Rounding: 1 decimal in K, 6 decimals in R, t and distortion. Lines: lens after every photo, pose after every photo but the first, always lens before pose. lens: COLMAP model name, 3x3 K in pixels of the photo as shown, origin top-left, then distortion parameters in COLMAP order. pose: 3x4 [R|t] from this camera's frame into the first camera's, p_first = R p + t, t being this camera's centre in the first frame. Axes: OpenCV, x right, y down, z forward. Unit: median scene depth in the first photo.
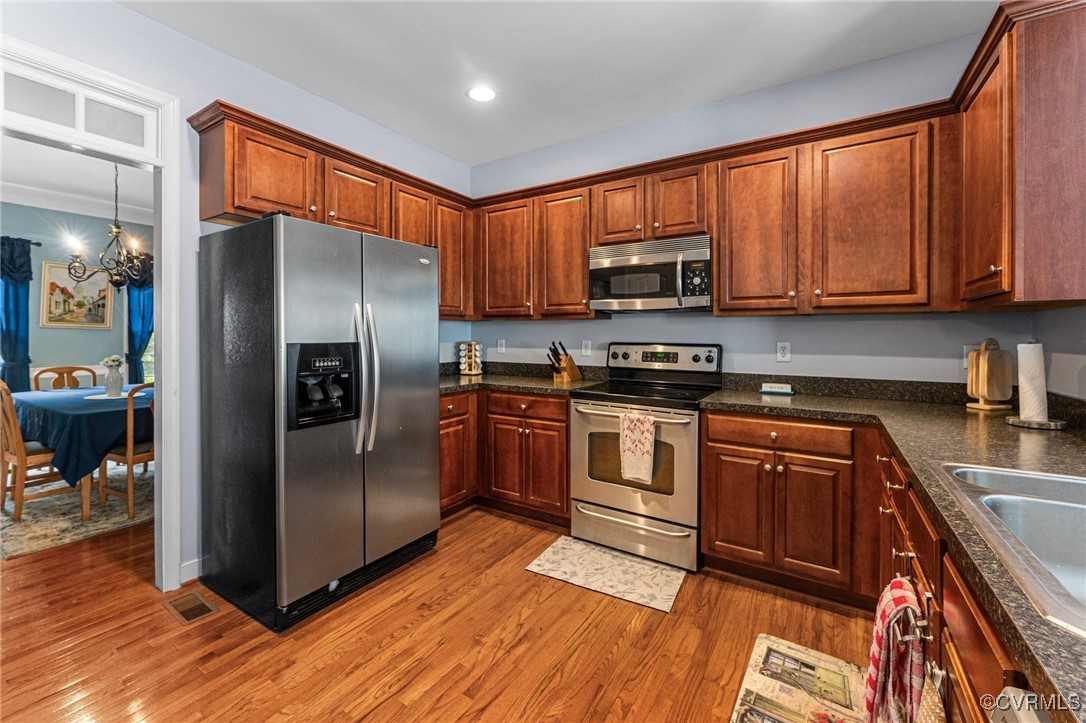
lens RADIAL K [[442.3, 0, 541.8], [0, 442.3, 340.6], [0, 0, 1]] dist [0.001054, -0.000070]
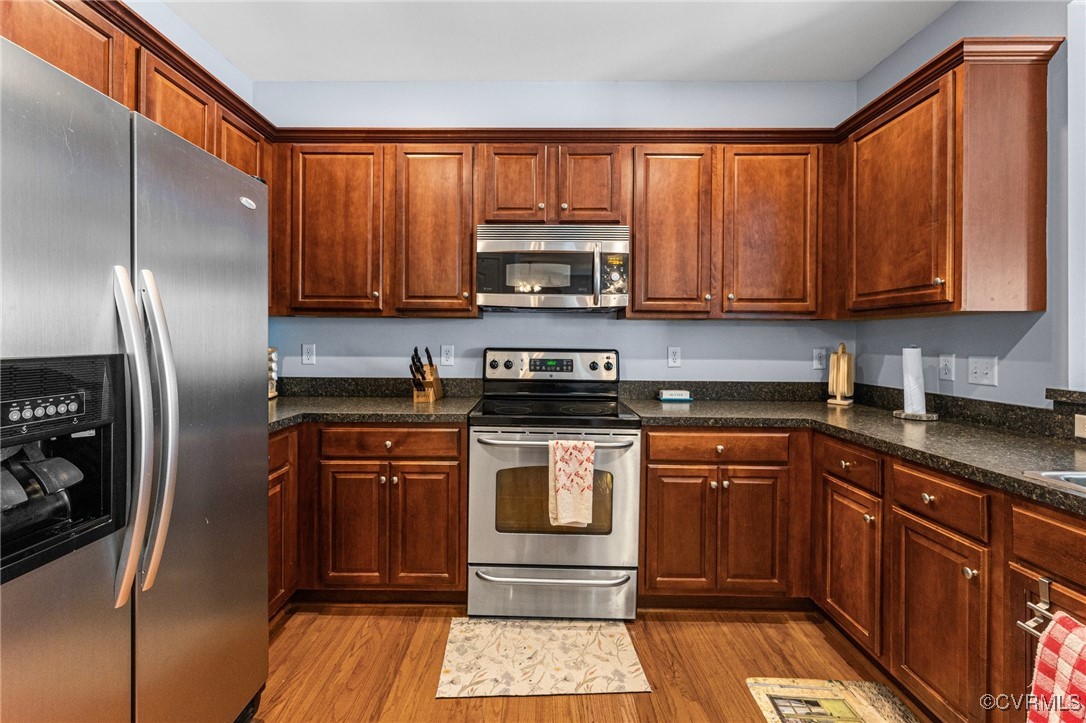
lens RADIAL K [[453.1, 0, 531.3], [0, 453.1, 341.0], [0, 0, 1]] dist [-0.000573, -0.000305]
pose [[0.851579, 0.001140, 0.524225, -0.255783], [0.001951, 0.999984, -0.005345, -0.004945], [-0.524223, 0.005574, 0.851563, 0.337979]]
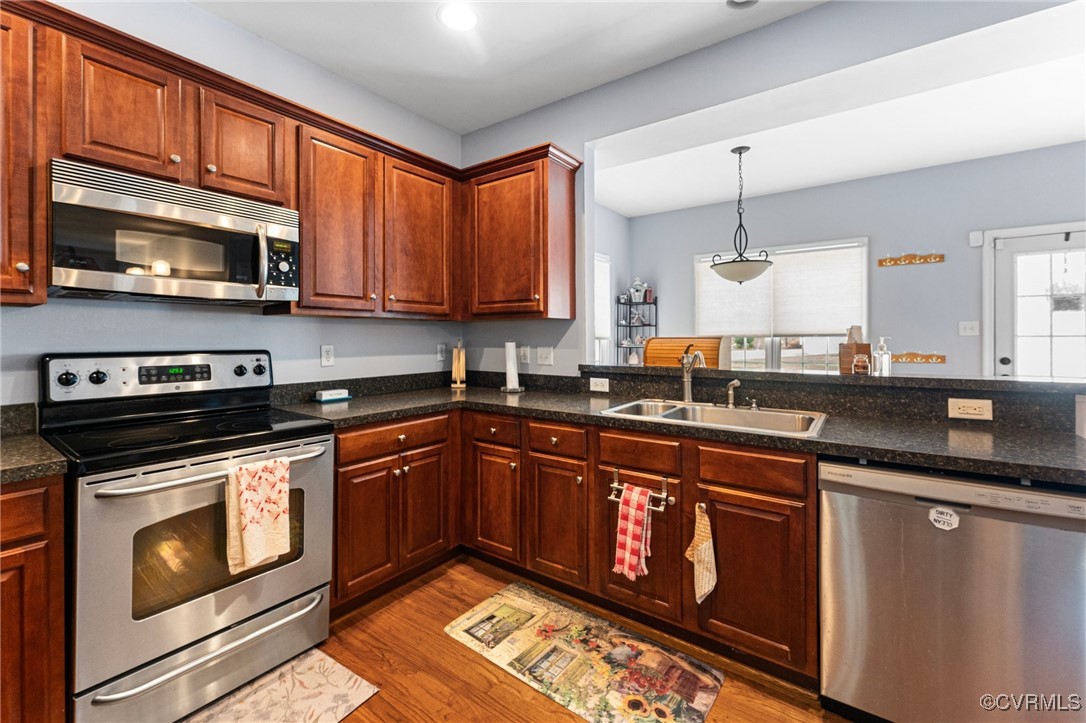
lens RADIAL K [[451.1, 0, 528.4], [0, 451.1, 339.7], [0, 0, 1]] dist [0.001363, -0.000051]
pose [[0.080145, -0.008088, 0.996750, -0.391441], [0.015597, 0.999855, 0.006859, -0.008699], [-0.996661, 0.014997, 0.080259, 0.530247]]
